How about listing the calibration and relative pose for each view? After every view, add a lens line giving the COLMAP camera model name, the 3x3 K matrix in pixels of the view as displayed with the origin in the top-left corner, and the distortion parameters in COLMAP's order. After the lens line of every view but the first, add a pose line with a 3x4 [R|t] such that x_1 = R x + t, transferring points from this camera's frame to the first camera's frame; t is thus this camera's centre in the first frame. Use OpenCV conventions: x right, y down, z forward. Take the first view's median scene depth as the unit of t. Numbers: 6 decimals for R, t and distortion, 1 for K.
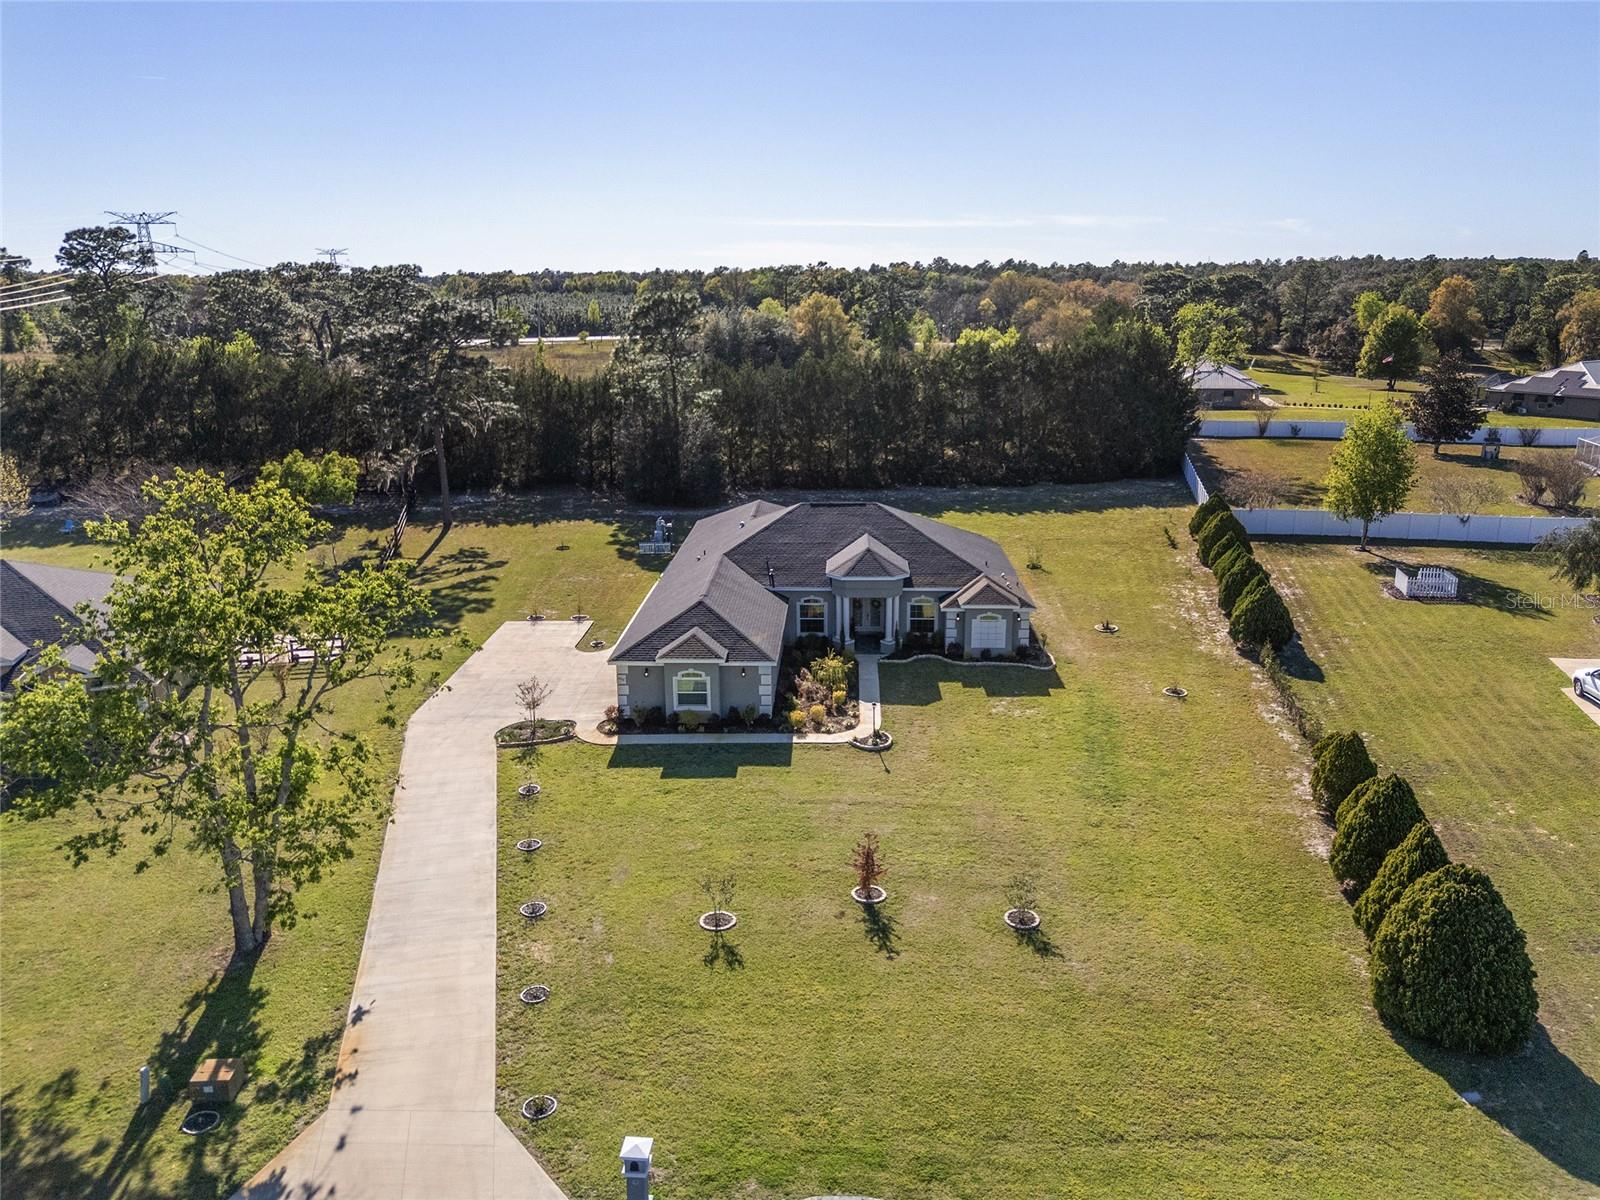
lens RADIAL K [[1173.7, 0, 800.0], [0, 1173.7, 601.8], [0, 0, 1]] dist [0.077427, -0.079433]
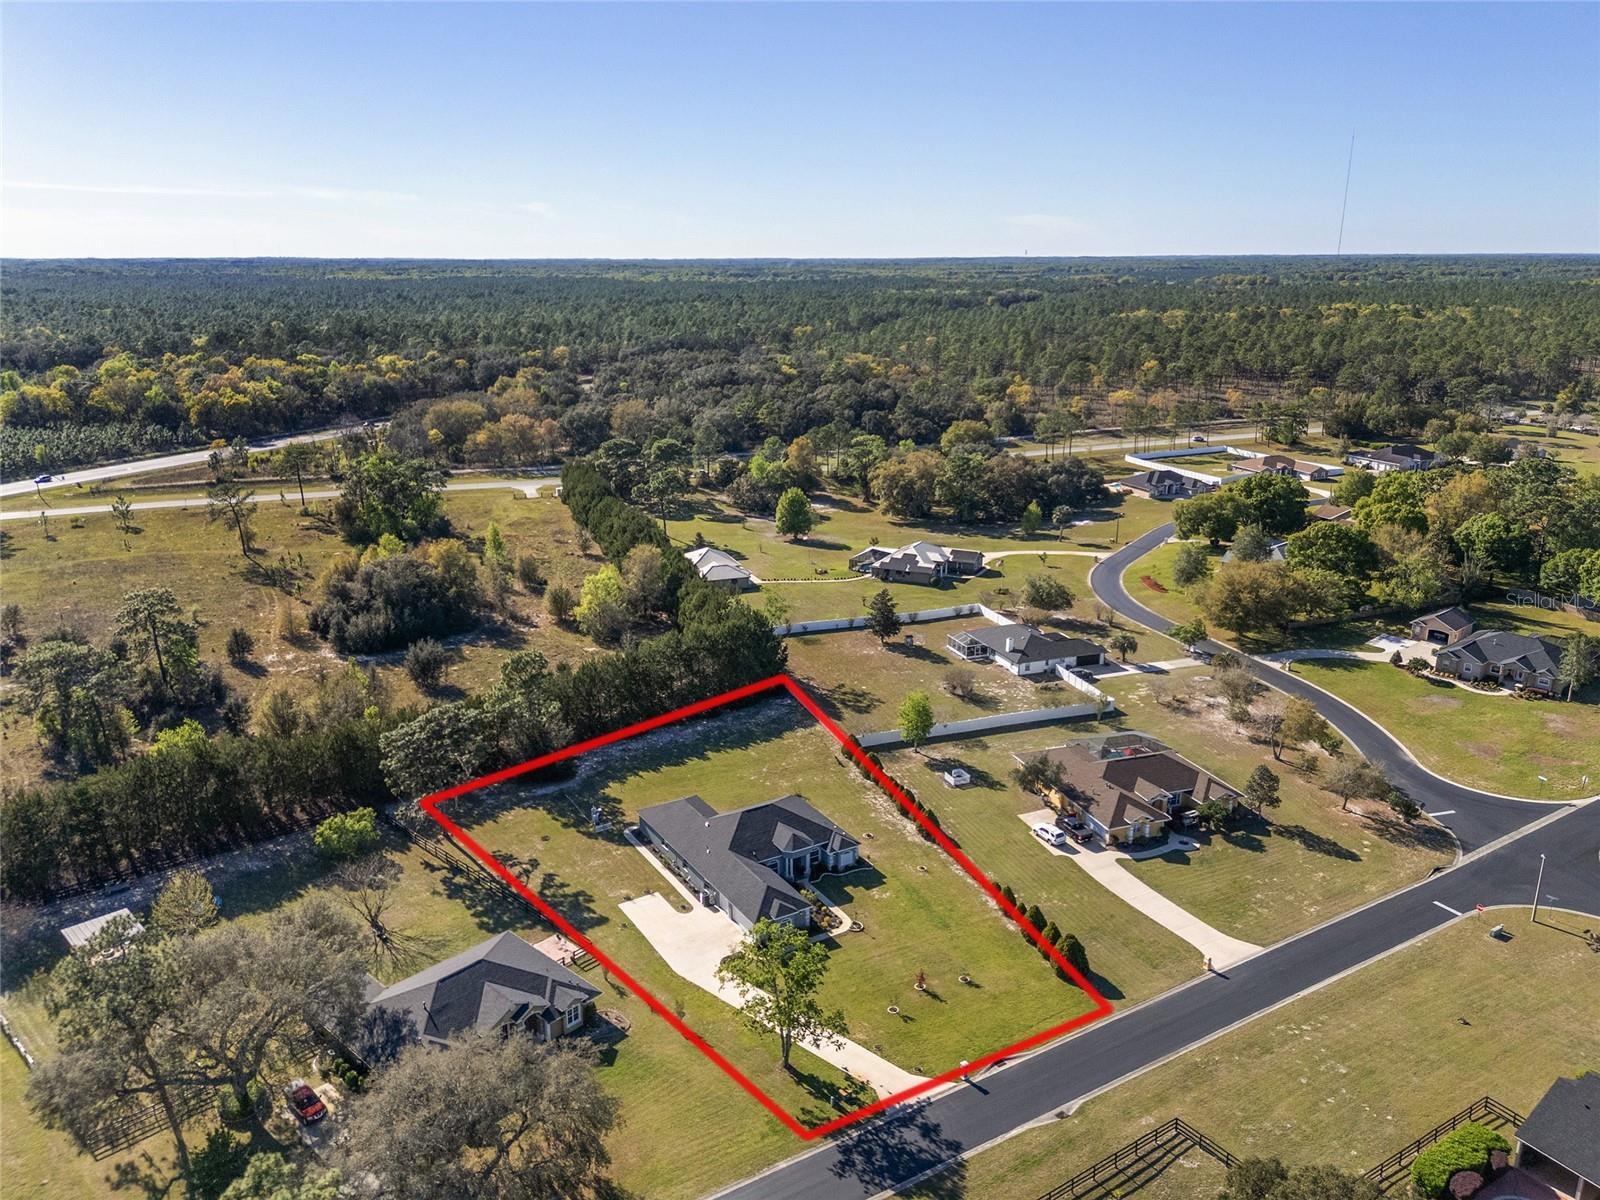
lens RADIAL K [[1173.7, 0, 799.3], [0, 1173.7, 626.2], [0, 0, 1]] dist [0.077427, -0.079433]
pose [[0.833470, -0.158169, 0.529444, -1.308570], [0.137772, 0.987381, 0.078089, -0.754198], [-0.535114, 0.007858, 0.844744, -1.151562]]
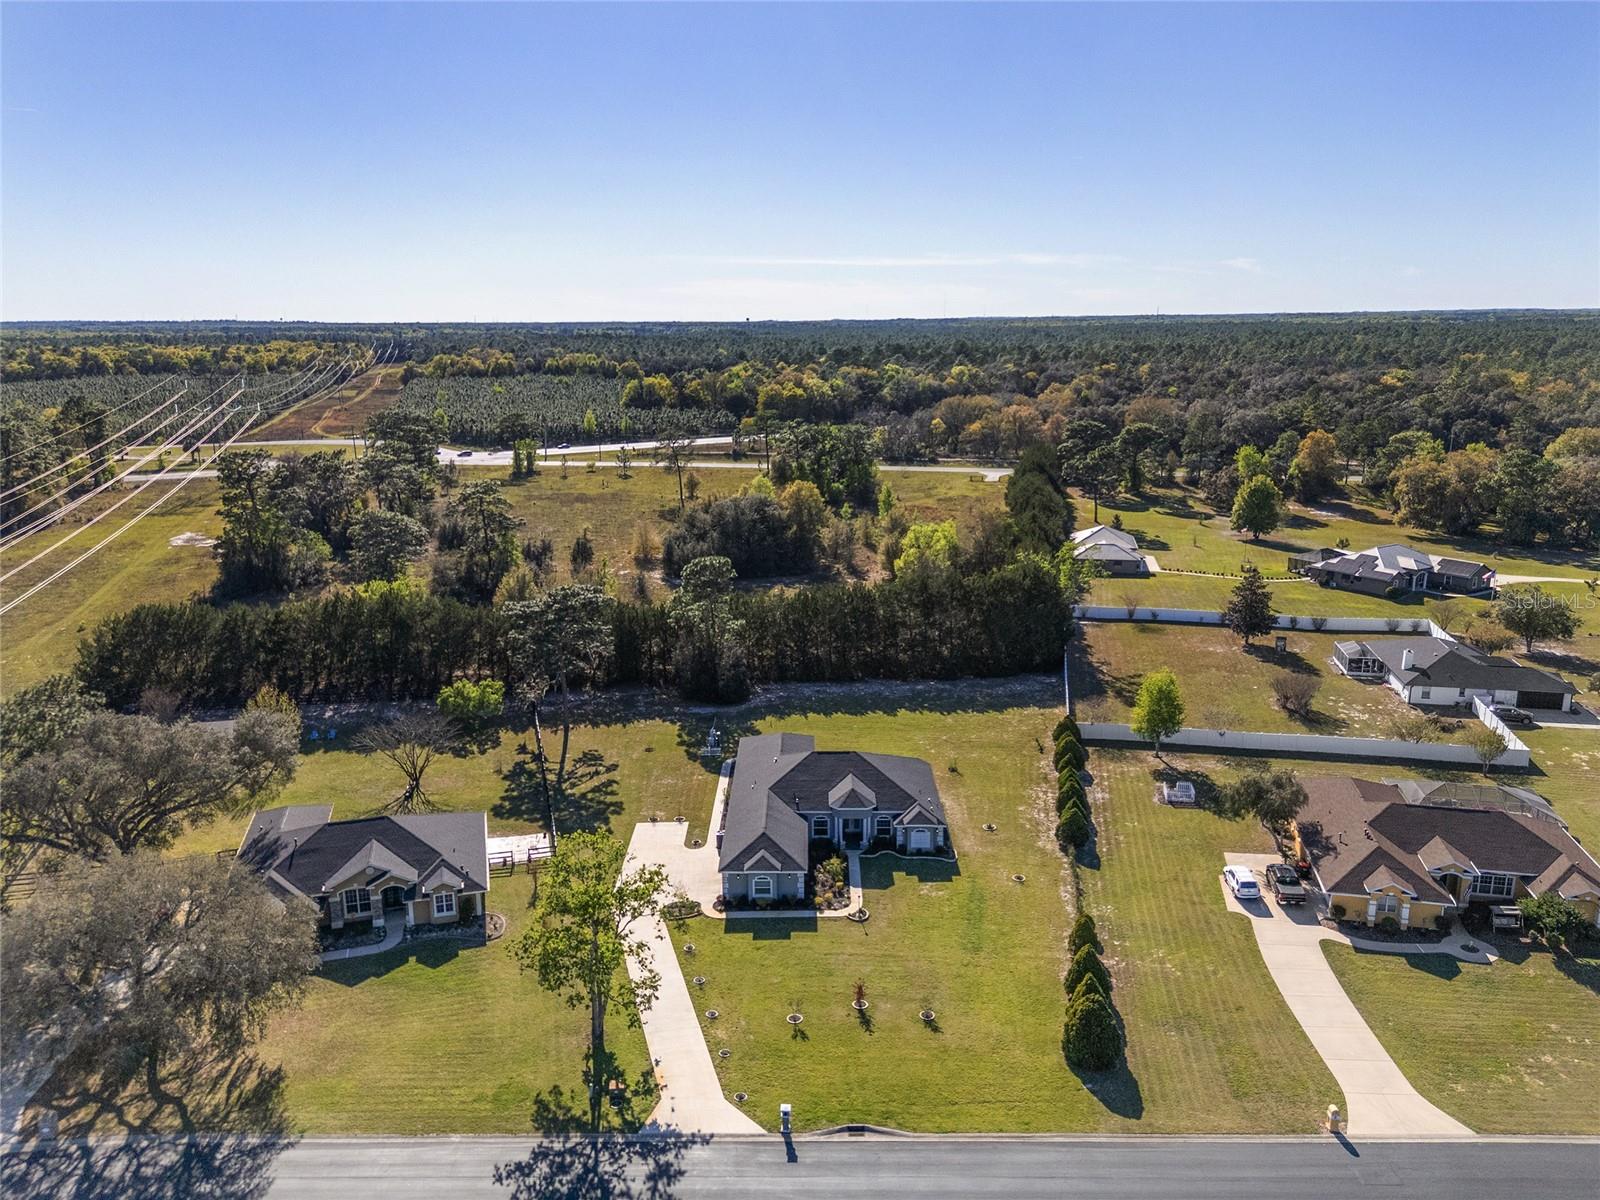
lens RADIAL K [[1173.7, 0, 795.8], [0, 1173.7, 606.0], [0, 0, 1]] dist [0.077427, -0.079433]
pose [[0.999594, -0.006873, 0.027662, -0.089209], [0.007533, 0.999688, -0.023818, -0.336800], [-0.027490, 0.024017, 0.999334, -0.932010]]
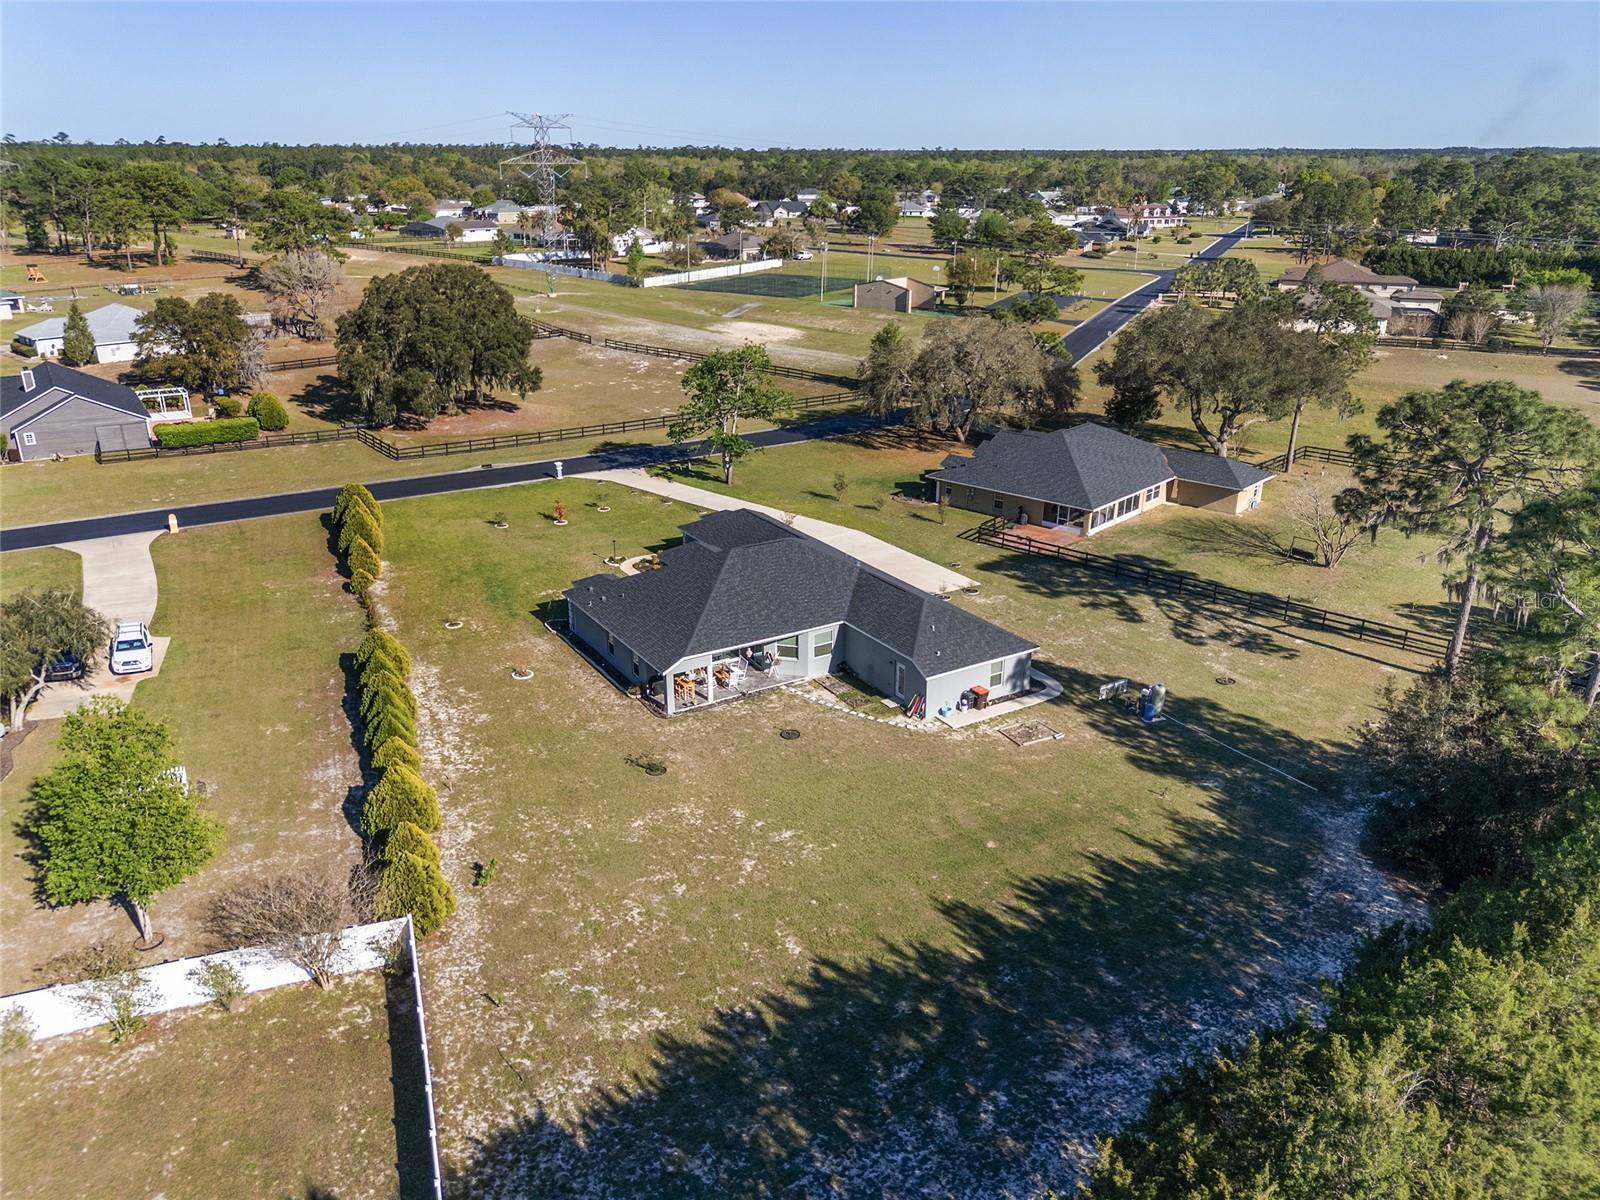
lens RADIAL K [[1173.7, 0, 796.6], [0, 1173.7, 609.8], [0, 0, 1]] dist [0.077427, -0.079433]
pose [[-0.828551, 0.208101, -0.519805, 0.766423], [-0.141176, 0.820728, 0.553602, -0.840923], [0.541824, 0.532071, -0.650636, 2.310515]]
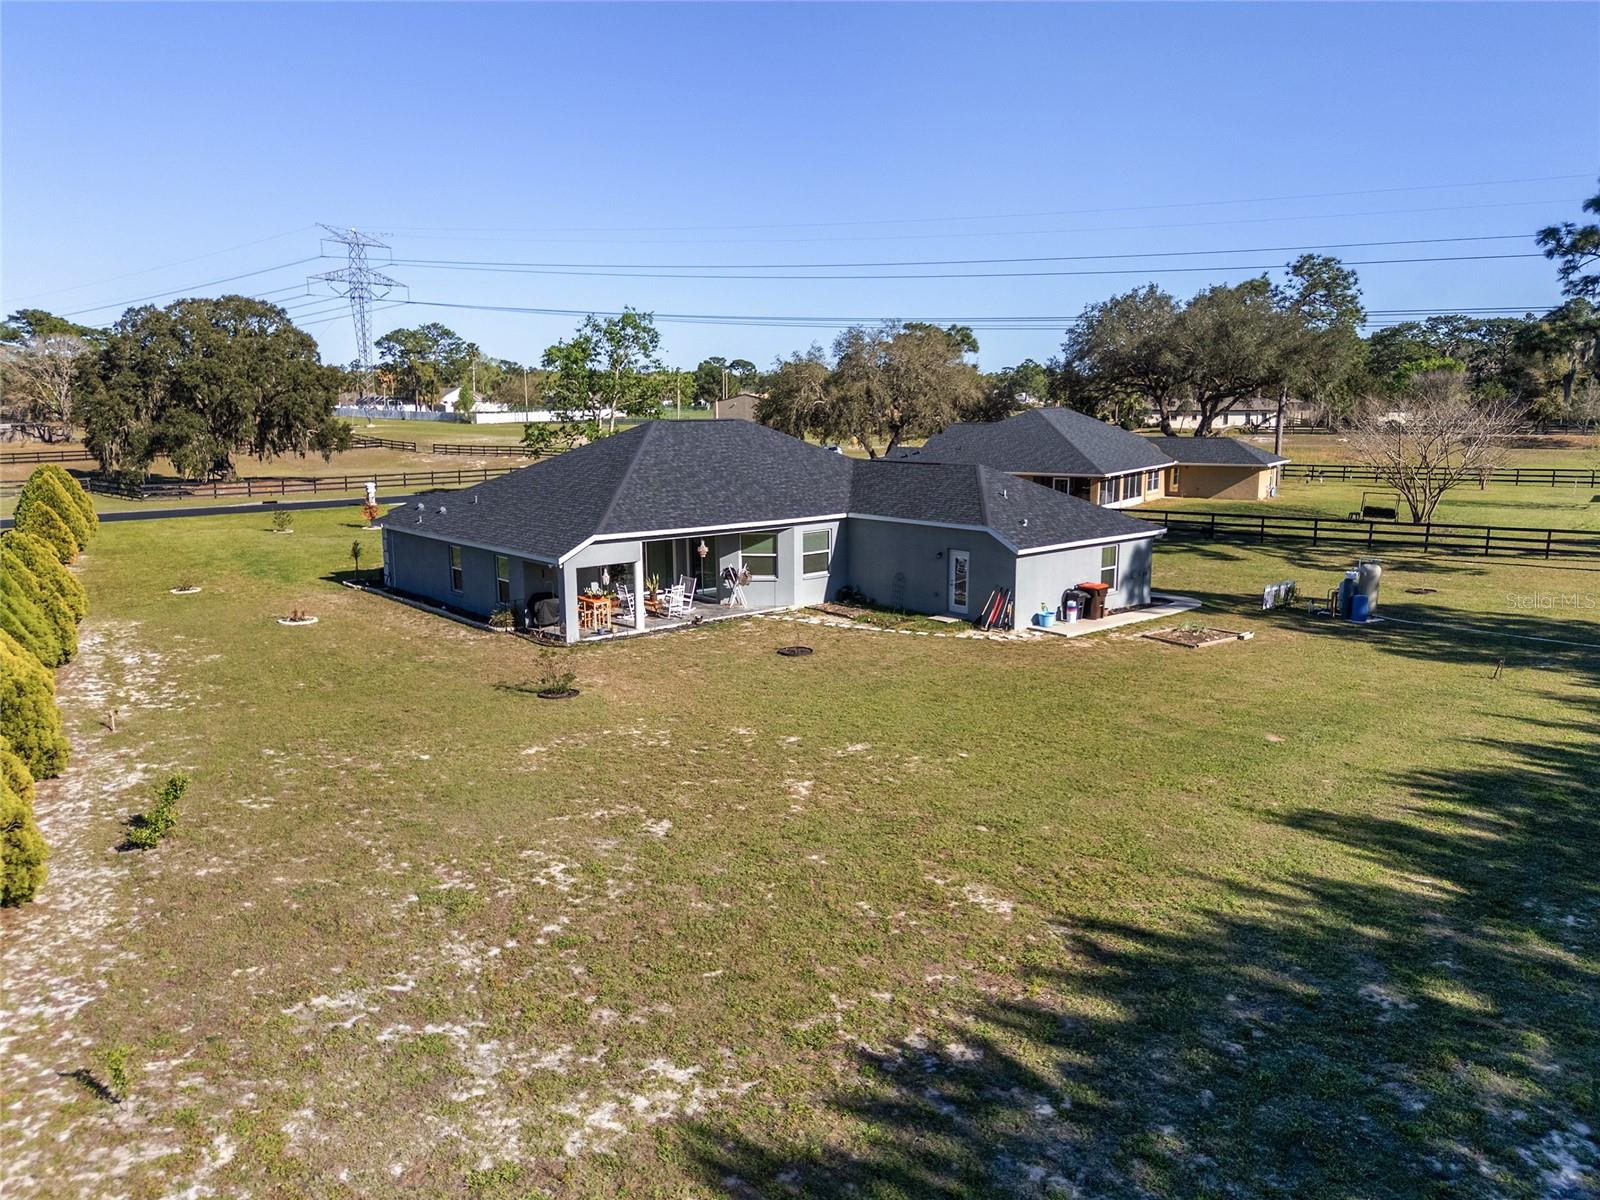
lens RADIAL K [[1173.7, 0, 796.3], [0, 1173.7, 617.4], [0, 0, 1]] dist [0.077427, -0.079433]
pose [[-0.737608, 0.140147, -0.660525, 0.609849], [-0.161415, 0.913264, 0.374024, -0.325449], [0.655652, 0.382502, -0.651009, 2.014958]]
